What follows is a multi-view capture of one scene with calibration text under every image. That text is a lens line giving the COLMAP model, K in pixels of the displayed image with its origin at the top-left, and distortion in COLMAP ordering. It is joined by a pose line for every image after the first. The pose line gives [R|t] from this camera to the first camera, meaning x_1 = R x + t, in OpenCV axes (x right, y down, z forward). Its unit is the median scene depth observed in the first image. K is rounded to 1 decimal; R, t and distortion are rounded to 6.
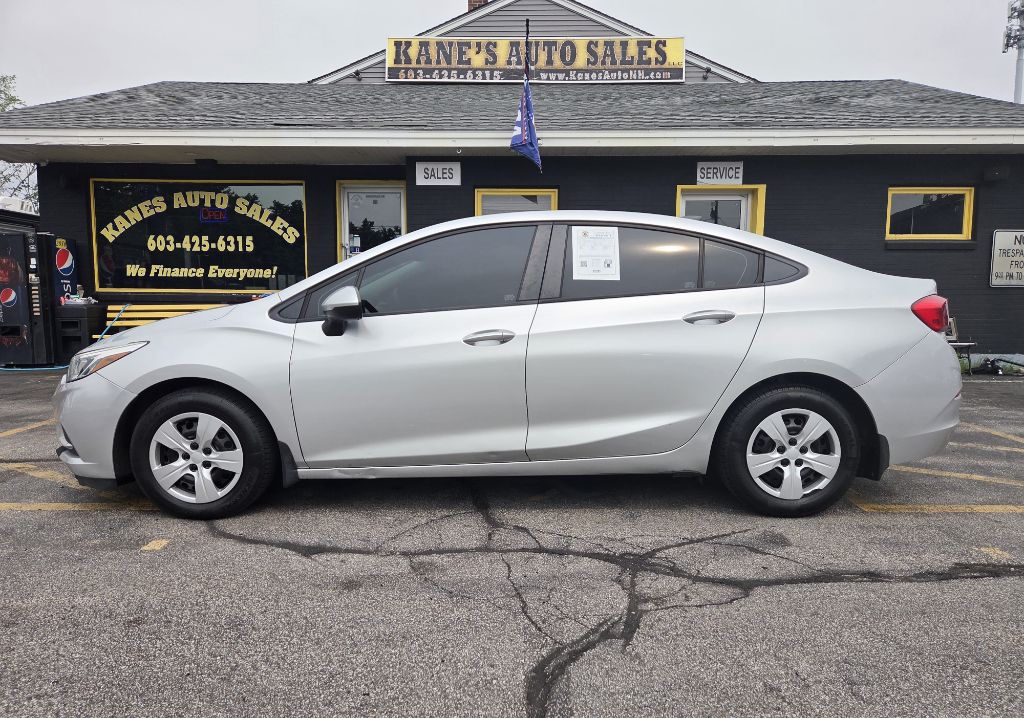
lens RADIAL K [[713.3, 0, 507.8], [0, 713.3, 386.5], [0, 0, 1]] dist [0.077165, -0.072614]
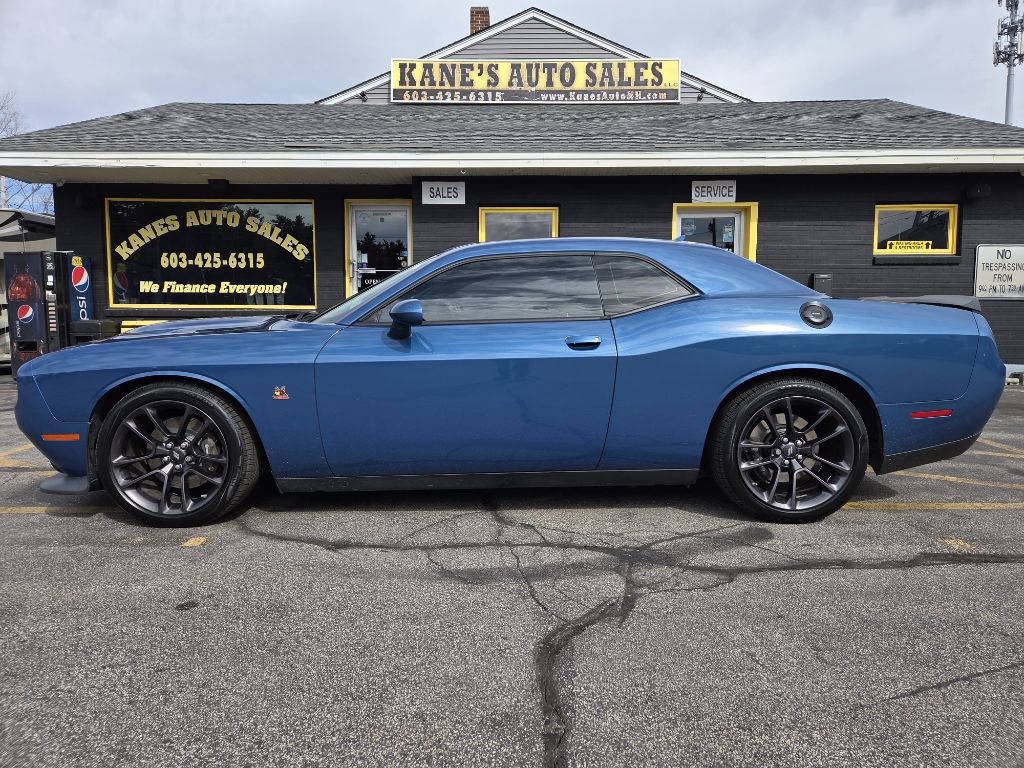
lens RADIAL K [[711.4, 0, 514.7], [0, 711.4, 384.3], [0, 0, 1]] dist [0.081150, -0.078079]
pose [[0.999961, -0.005145, 0.007215, -0.002444], [0.005285, 0.999793, -0.019625, 0.001253], [-0.007113, 0.019663, 0.999781, -0.027222]]
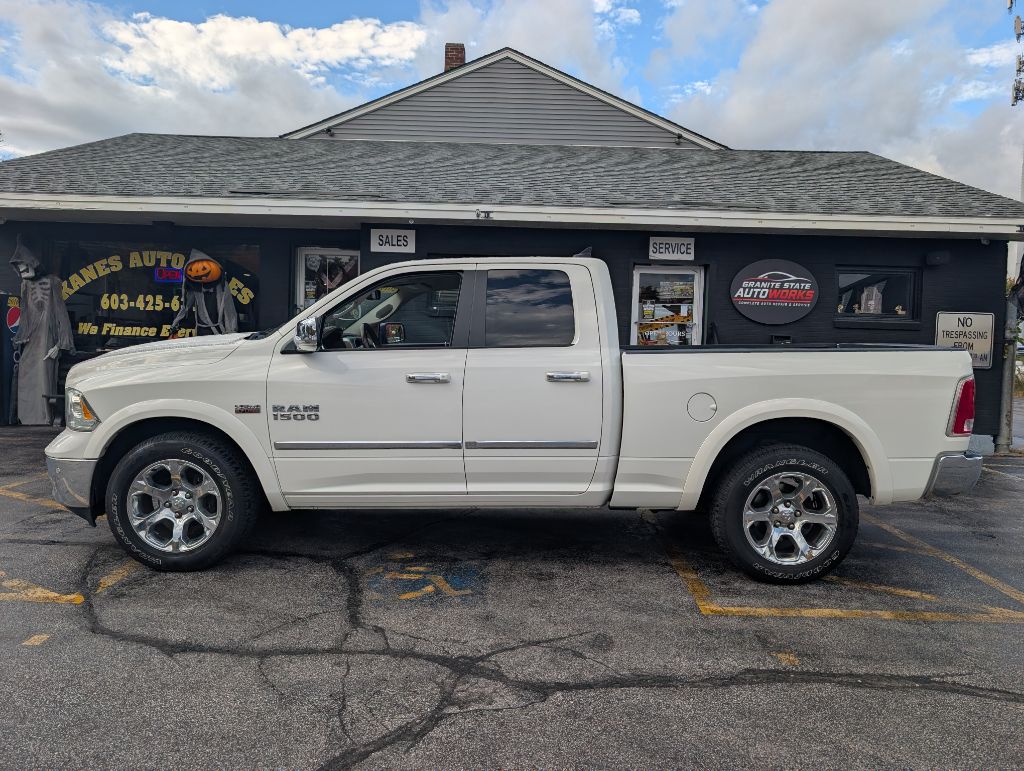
lens RADIAL K [[771.8, 0, 519.6], [0, 771.8, 382.9], [0, 0, 1]] dist [0.008537, -0.005806]
pose [[0.999654, 0.021212, 0.015565, 0.060468], [-0.020167, 0.997713, -0.064522, -0.029989], [-0.016898, 0.064186, 0.997795, -0.057372]]
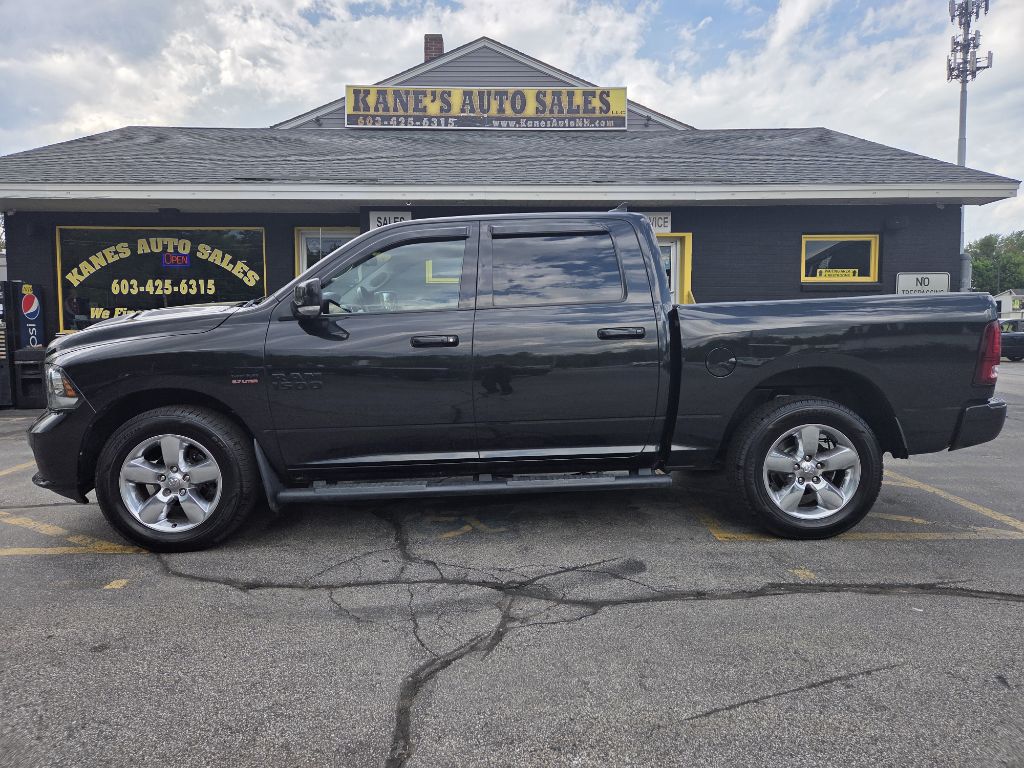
lens RADIAL K [[716.1, 0, 510.0], [0, 716.1, 382.1], [0, 0, 1]] dist [0.078222, -0.081793]
pose [[0.999114, -0.011697, 0.040431, 0.031332], [0.013106, 0.999310, -0.034755, -0.017156], [-0.039996, 0.035254, 0.998578, -0.063409]]
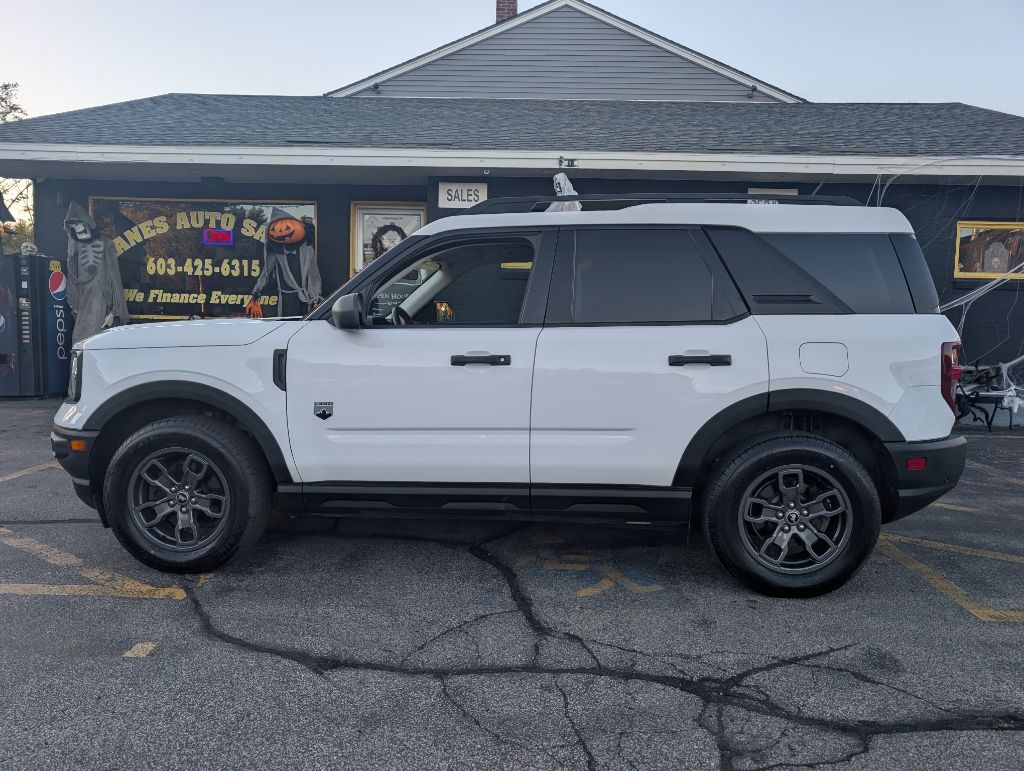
lens RADIAL K [[769.2, 0, 512.2], [0, 769.2, 392.0], [0, 0, 1]] dist [0.008529, -0.003799]
pose [[0.999686, 0.020105, -0.014964, -0.013271], [-0.020554, 0.999325, -0.030448, -0.016838], [0.014342, 0.030746, 0.999424, 0.028678]]
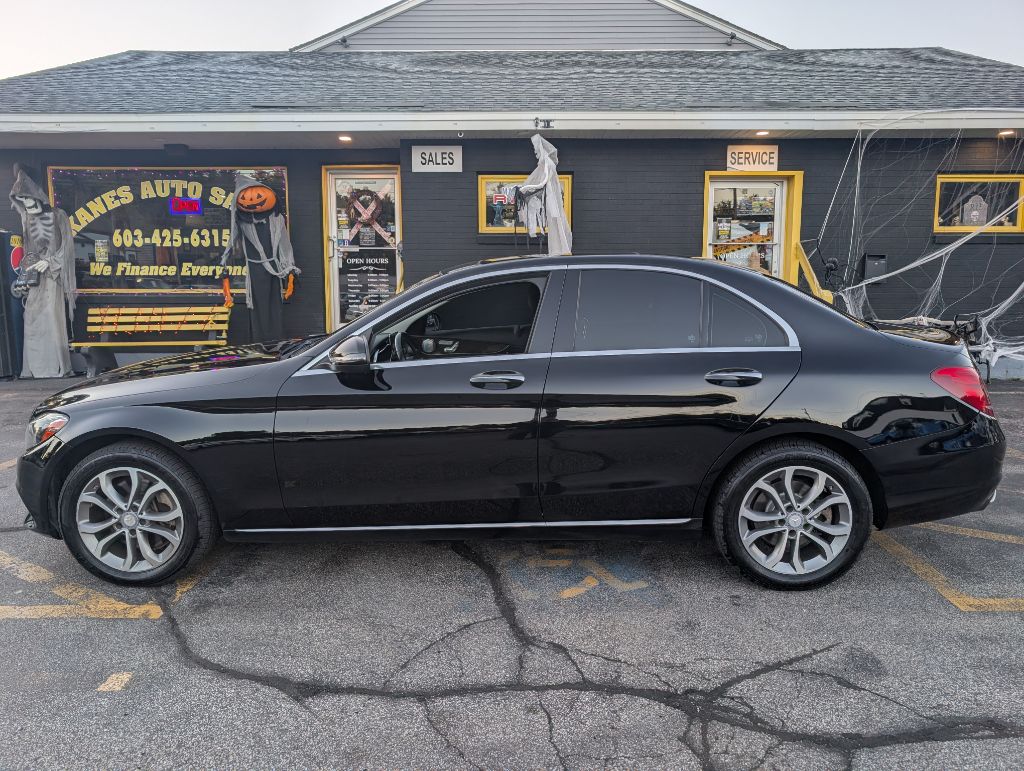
lens RADIAL K [[769.0, 0, 517.9], [0, 769.0, 387.8], [0, 0, 1]] dist [0.006818, -0.000461]
pose [[0.999880, -0.008474, 0.012993, -0.010767], [0.008084, 0.999523, 0.029805, -0.037434], [-0.013240, -0.029696, 0.999471, 0.036102]]
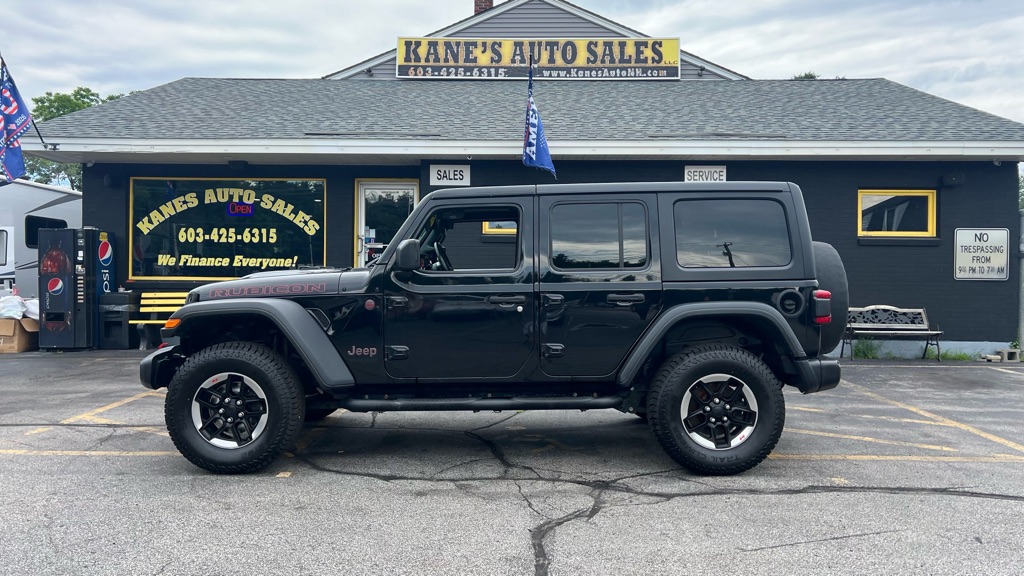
lens RADIAL K [[809.8, 0, 502.6], [0, 809.8, 287.4], [0, 0, 1]] dist [0.052309, -0.075265]
pose [[0.999972, 0.003205, -0.006736, -0.006314], [-0.003870, 0.994874, -0.101052, 0.000543], [0.006377, 0.101075, 0.994858, -0.197358]]
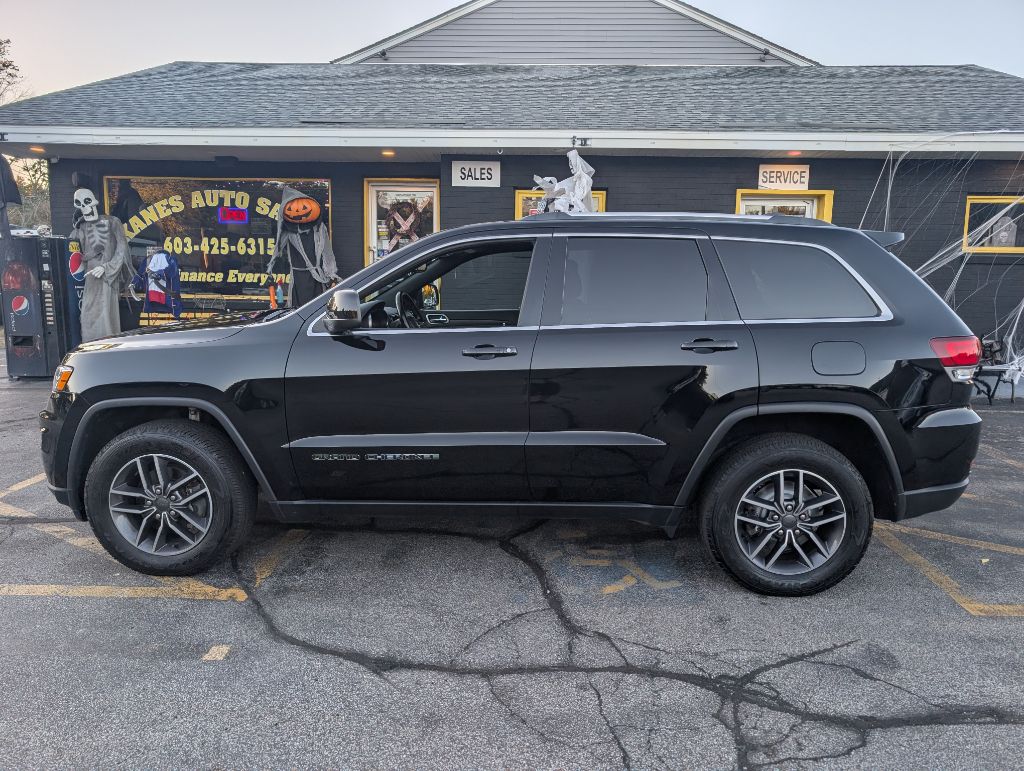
lens RADIAL K [[767.7, 0, 516.4], [0, 767.7, 402.6], [0, 0, 1]] dist [0.008037, -0.000699]
pose [[0.999795, 0.012558, -0.015907, -0.023674], [-0.011886, 0.999061, 0.041653, -0.041607], [0.016416, -0.041455, 0.999006, 0.006598]]
